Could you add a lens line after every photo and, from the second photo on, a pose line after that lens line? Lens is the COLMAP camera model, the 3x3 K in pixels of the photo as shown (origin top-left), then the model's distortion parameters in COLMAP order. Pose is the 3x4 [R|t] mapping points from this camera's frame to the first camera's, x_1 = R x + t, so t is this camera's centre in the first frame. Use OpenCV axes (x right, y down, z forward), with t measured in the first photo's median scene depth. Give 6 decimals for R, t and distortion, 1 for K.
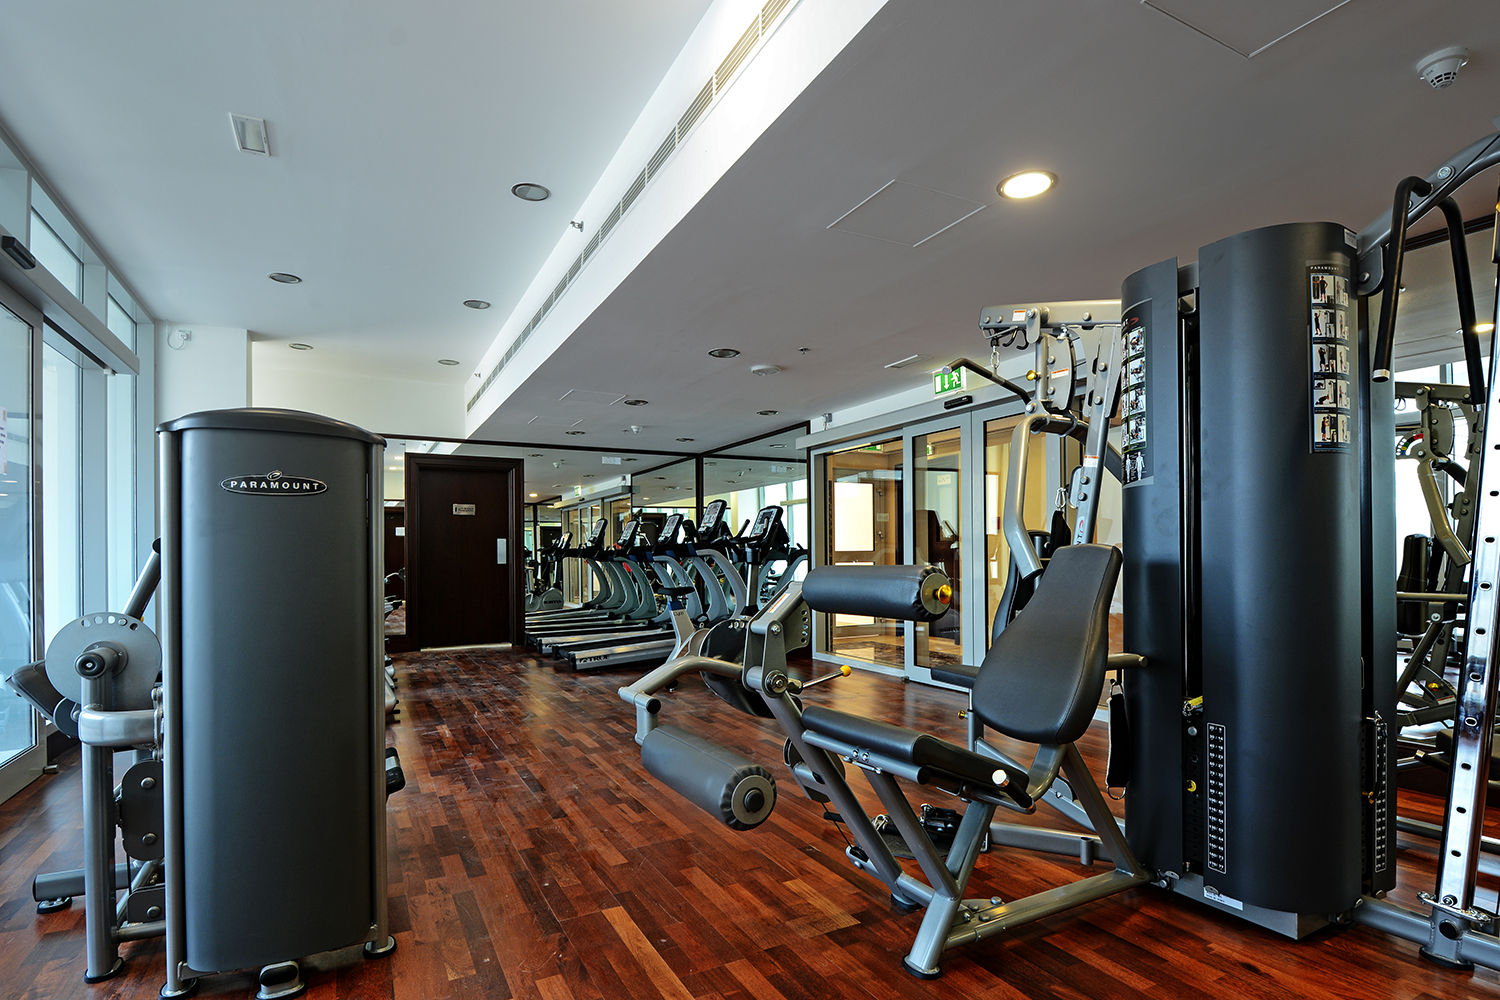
lens RADIAL K [[805.6, 0, 749.1], [0, 805.6, 527.1], [0, 0, 1]] dist [-0.004323, -0.001196]
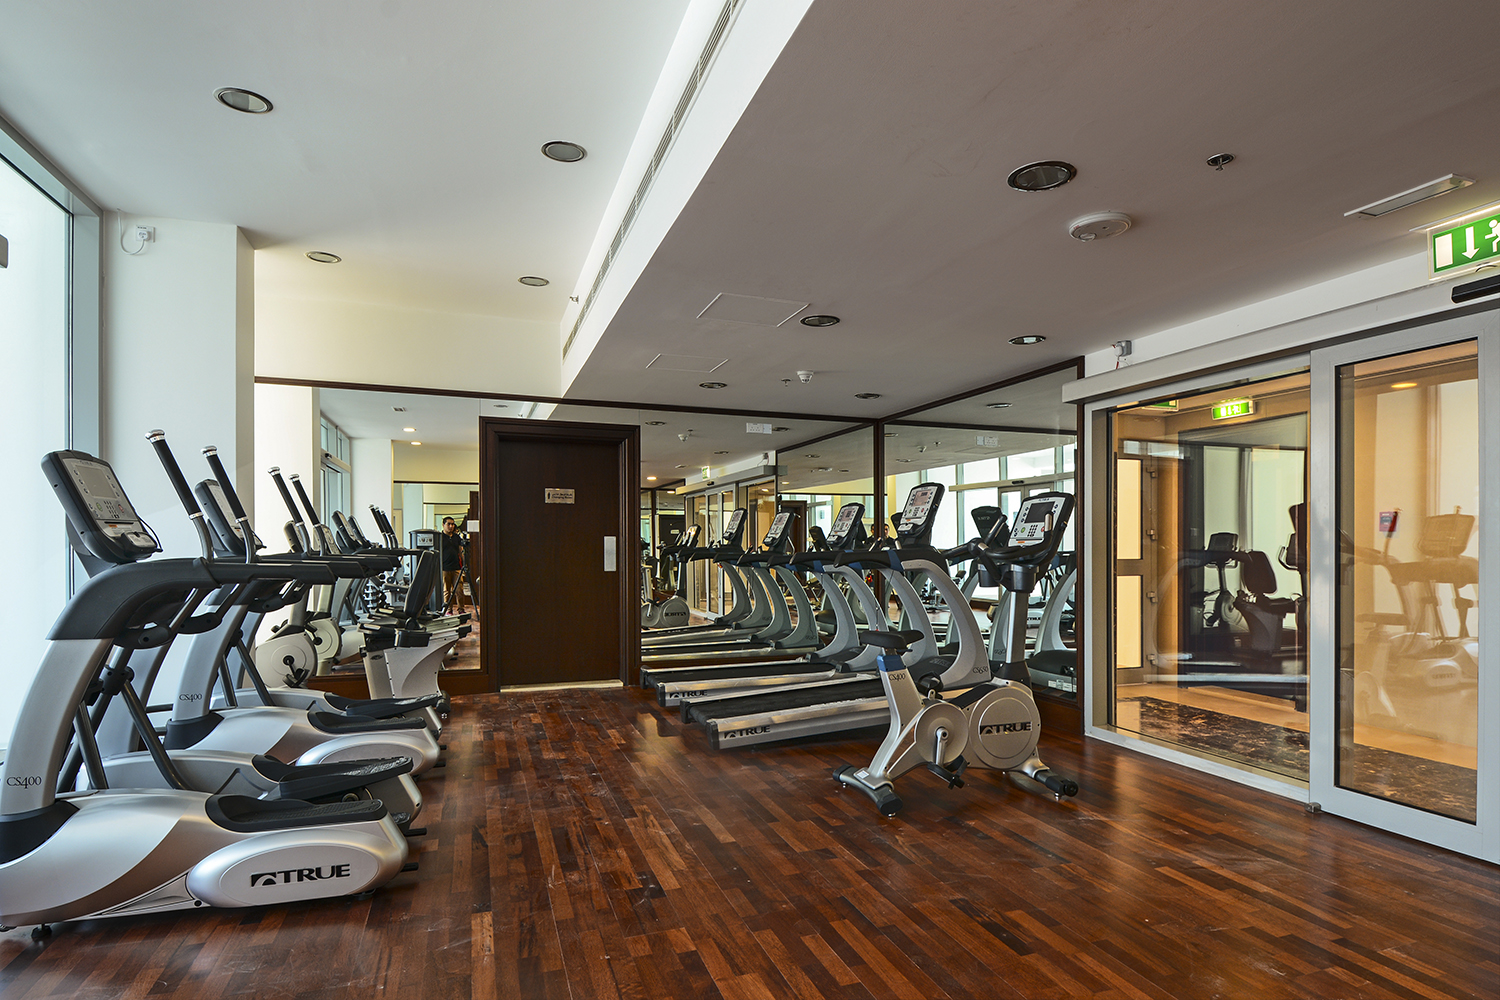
lens RADIAL K [[805.6, 0, 749.1], [0, 805.6, 527.1], [0, 0, 1]] dist [-0.004323, -0.001196]
pose [[0.990361, 0.009047, -0.138218, -0.084567], [-0.006633, 0.999817, 0.017921, -0.007961], [0.138355, -0.016832, 0.990240, 0.304029]]
